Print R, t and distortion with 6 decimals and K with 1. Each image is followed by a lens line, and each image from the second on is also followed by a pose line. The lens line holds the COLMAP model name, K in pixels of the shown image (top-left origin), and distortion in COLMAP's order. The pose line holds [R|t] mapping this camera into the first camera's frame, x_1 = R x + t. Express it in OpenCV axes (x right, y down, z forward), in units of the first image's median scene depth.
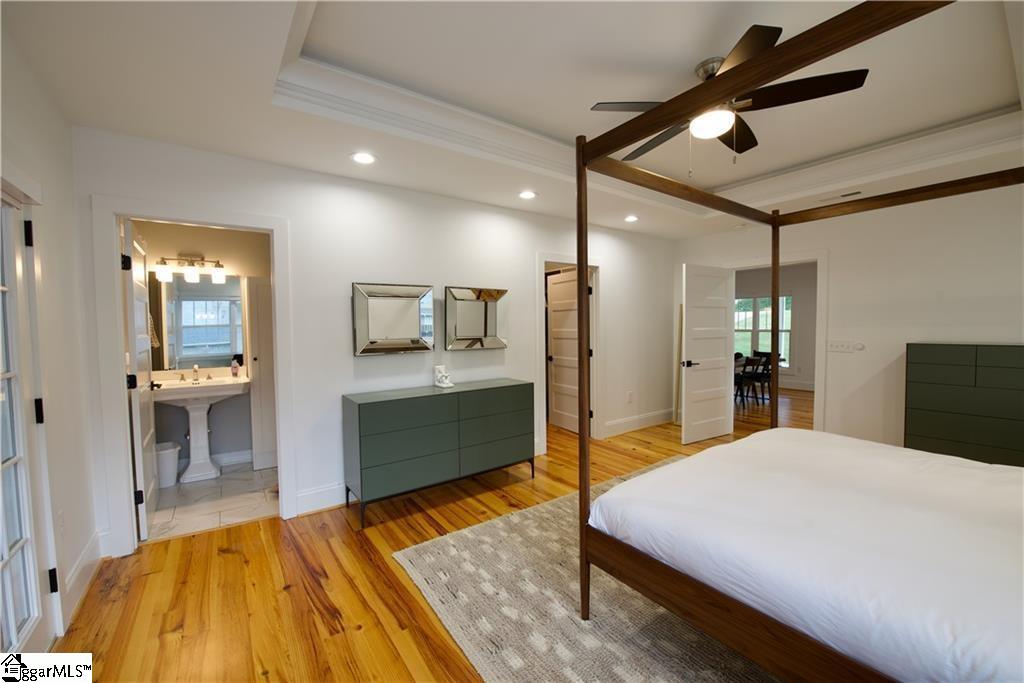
lens RADIAL K [[408.6, 0, 522.6], [0, 408.6, 341.9], [0, 0, 1]] dist [-0.017199, -0.001855]
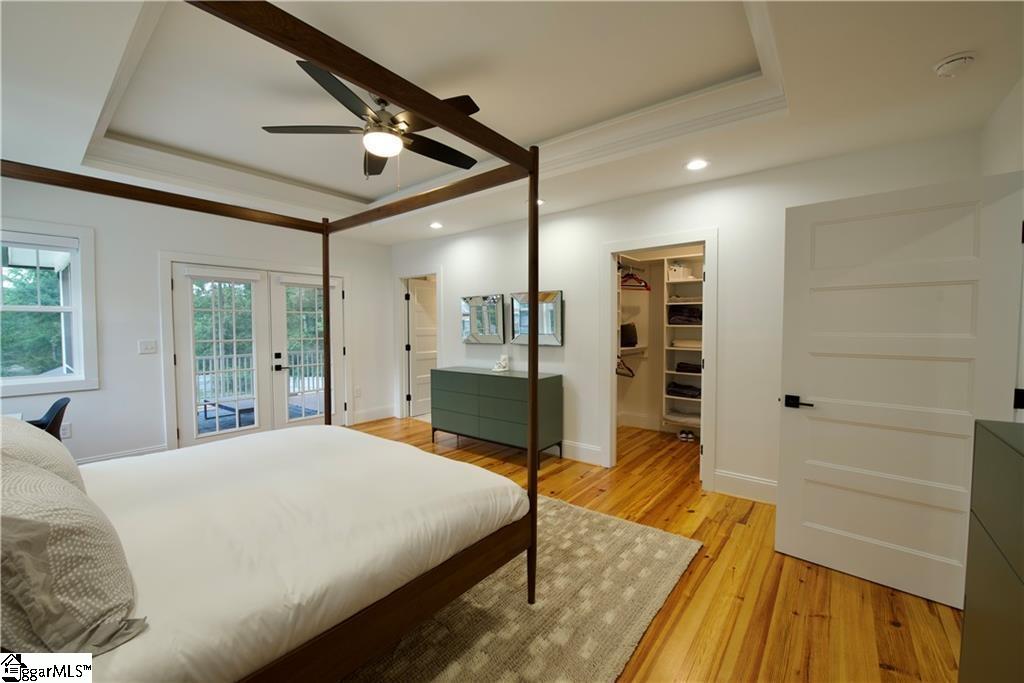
lens RADIAL K [[408.6, 0, 517.9], [0, 408.6, 336.8], [0, 0, 1]] dist [-0.017199, -0.001855]
pose [[0.261488, 0.028700, -0.964780, 0.932113], [-0.046546, 0.998770, 0.017096, -0.024816], [0.964084, 0.040436, 0.262503, 0.599811]]
